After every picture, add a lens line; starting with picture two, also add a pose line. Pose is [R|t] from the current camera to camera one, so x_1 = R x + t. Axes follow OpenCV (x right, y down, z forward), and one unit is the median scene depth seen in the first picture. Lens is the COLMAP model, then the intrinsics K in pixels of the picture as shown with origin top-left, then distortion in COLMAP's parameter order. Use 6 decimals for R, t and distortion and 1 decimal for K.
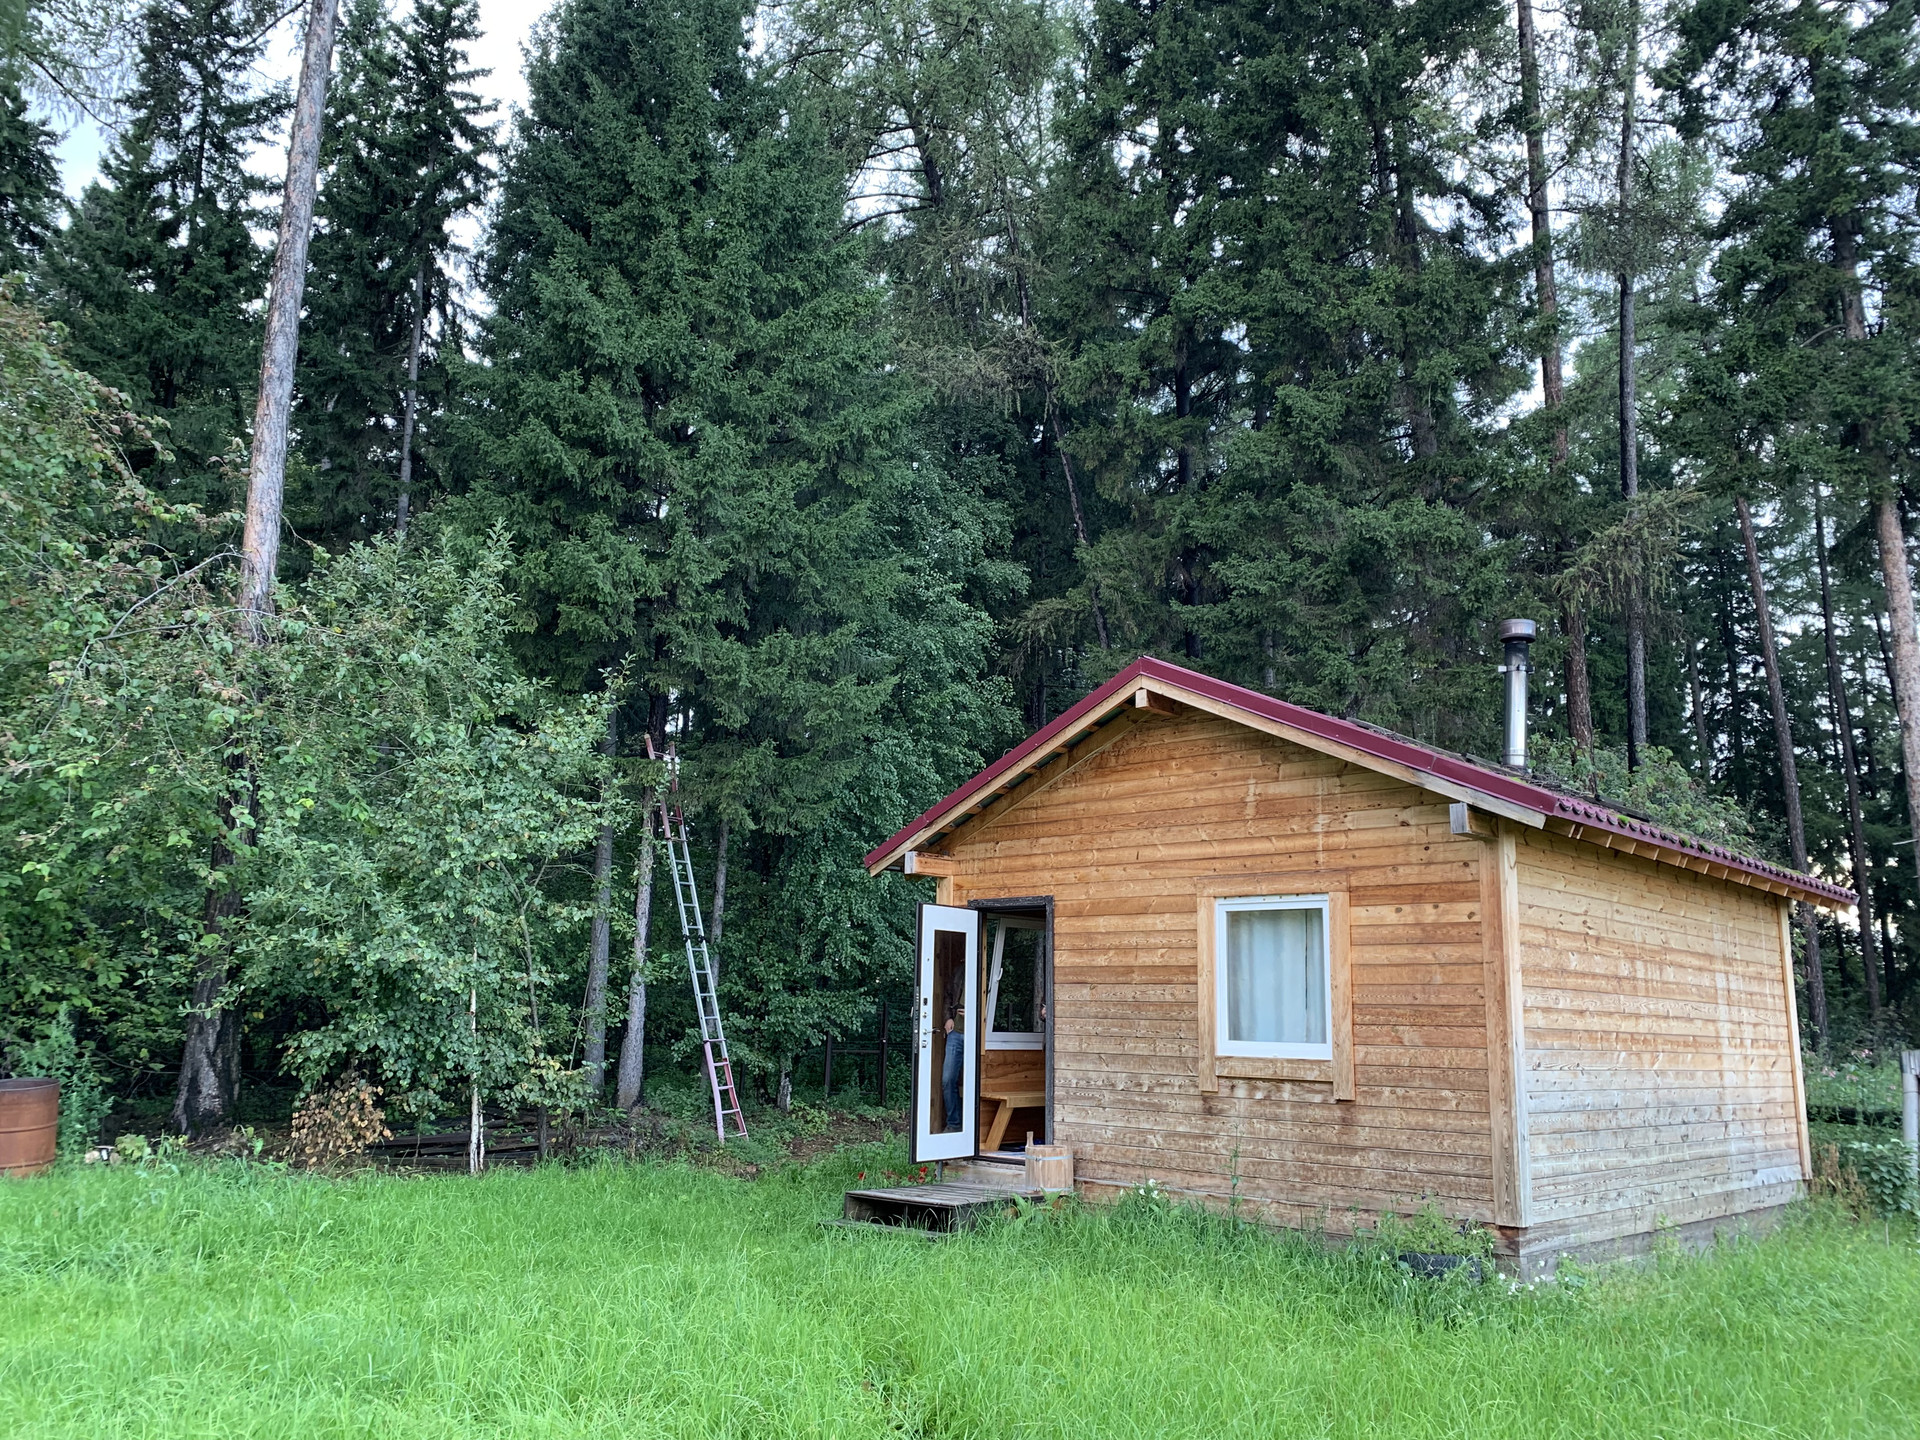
lens RADIAL K [[1450.4, 0, 956.3], [0, 1450.4, 719.1], [0, 0, 1]] dist [0.021402, -0.032390]
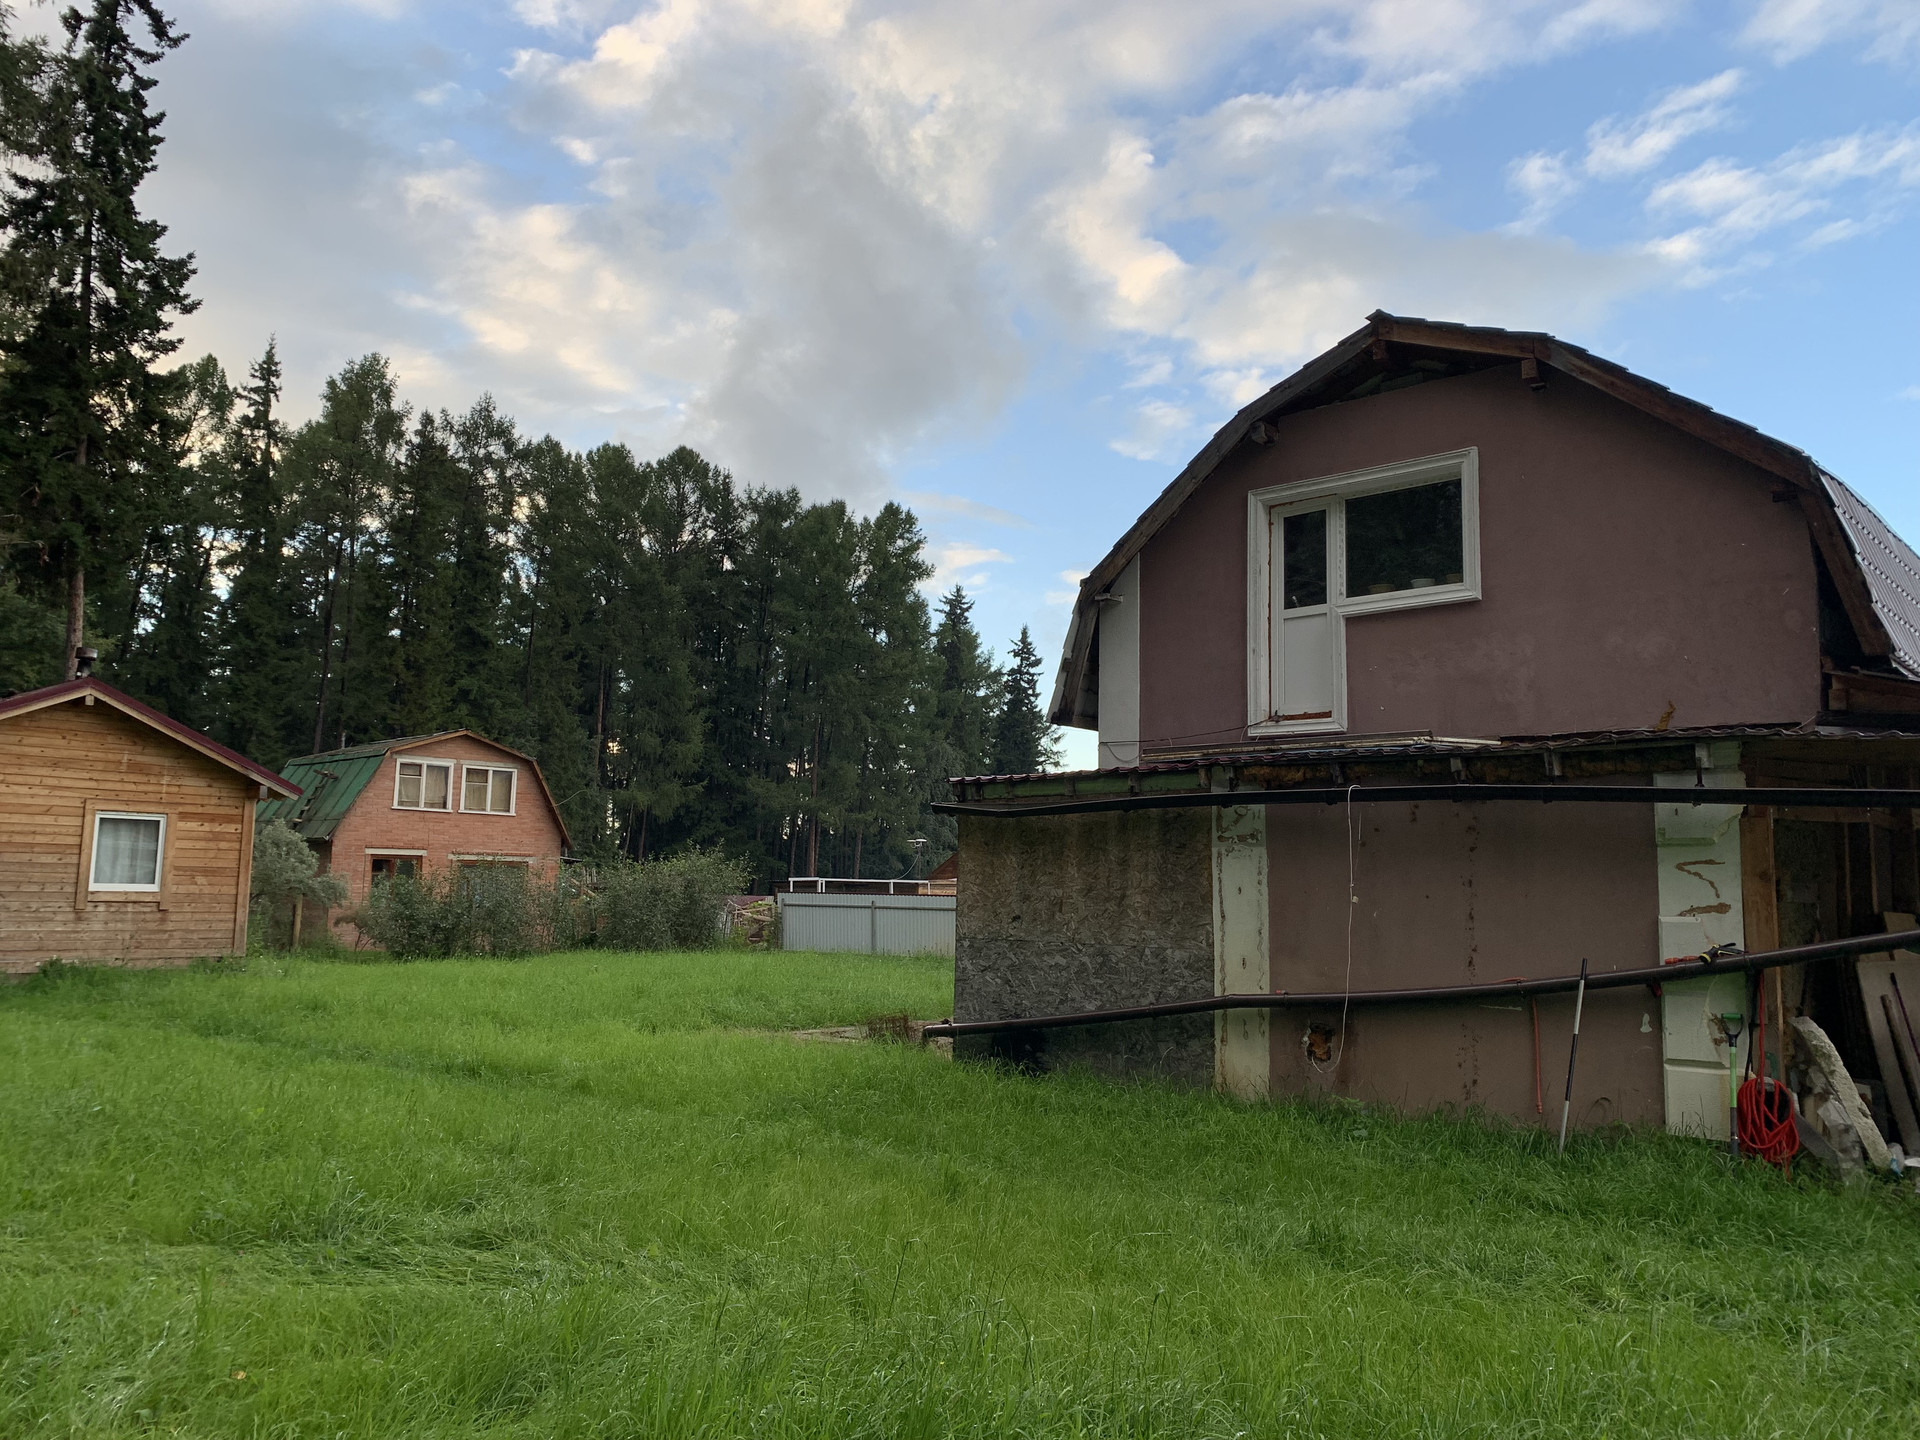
lens RADIAL K [[1450.4, 0, 958.4], [0, 1450.4, 719.5], [0, 0, 1]] dist [0.021402, -0.032390]
pose [[-0.072595, 0.096998, 0.992634, -1.875797], [-0.222935, 0.968500, -0.110944, -0.033201], [-0.972127, -0.229346, -0.048684, 0.020359]]
